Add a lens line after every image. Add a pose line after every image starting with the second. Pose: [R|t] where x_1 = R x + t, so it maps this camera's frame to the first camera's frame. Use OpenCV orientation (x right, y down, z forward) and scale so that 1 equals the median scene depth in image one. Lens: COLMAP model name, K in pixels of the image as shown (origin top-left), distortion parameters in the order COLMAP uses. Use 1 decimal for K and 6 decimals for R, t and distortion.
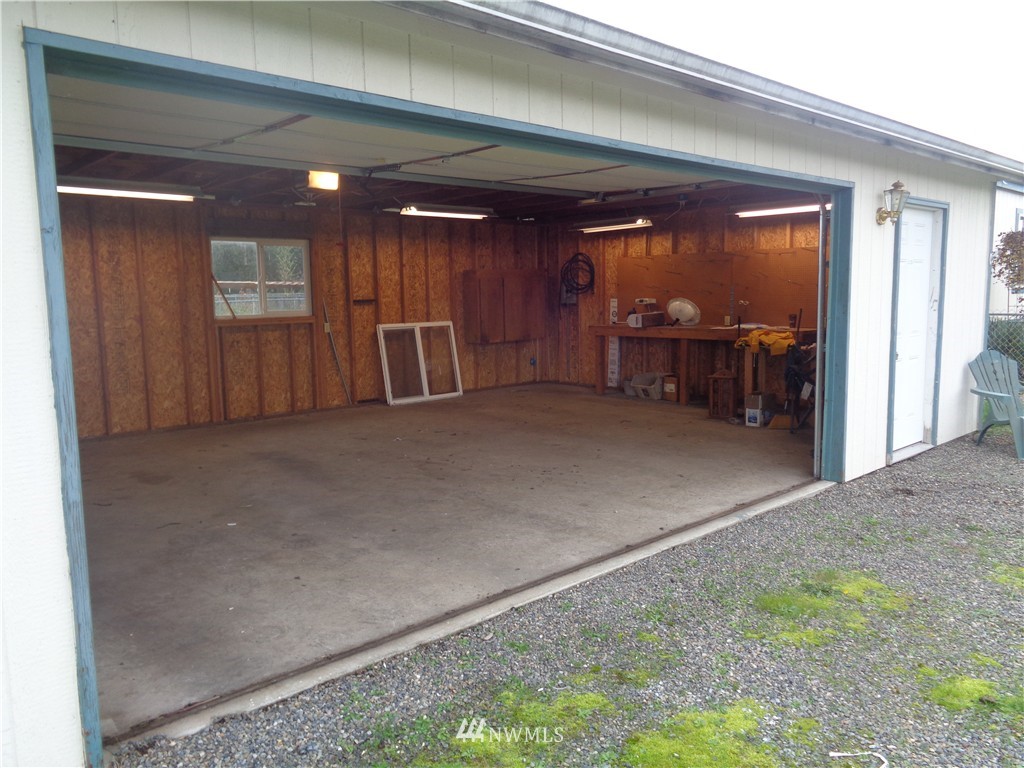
lens RADIAL K [[766.6, 0, 510.8], [0, 766.6, 382.2], [0, 0, 1]] dist [0.008596, -0.013187]
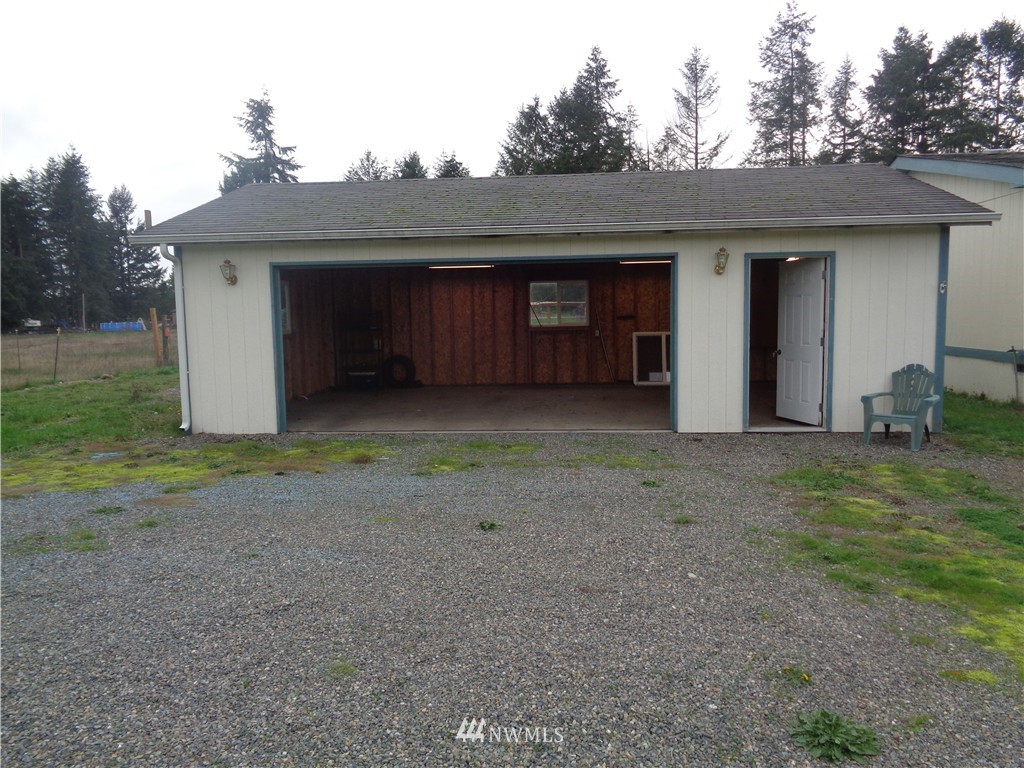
lens RADIAL K [[766.6, 0, 509.9], [0, 766.6, 381.5], [0, 0, 1]] dist [0.008596, -0.013187]
pose [[0.668686, 0.070617, -0.740184, 0.882136], [-0.079383, 0.996570, 0.023363, 0.007647], [0.739295, 0.043135, 0.671999, -0.230385]]
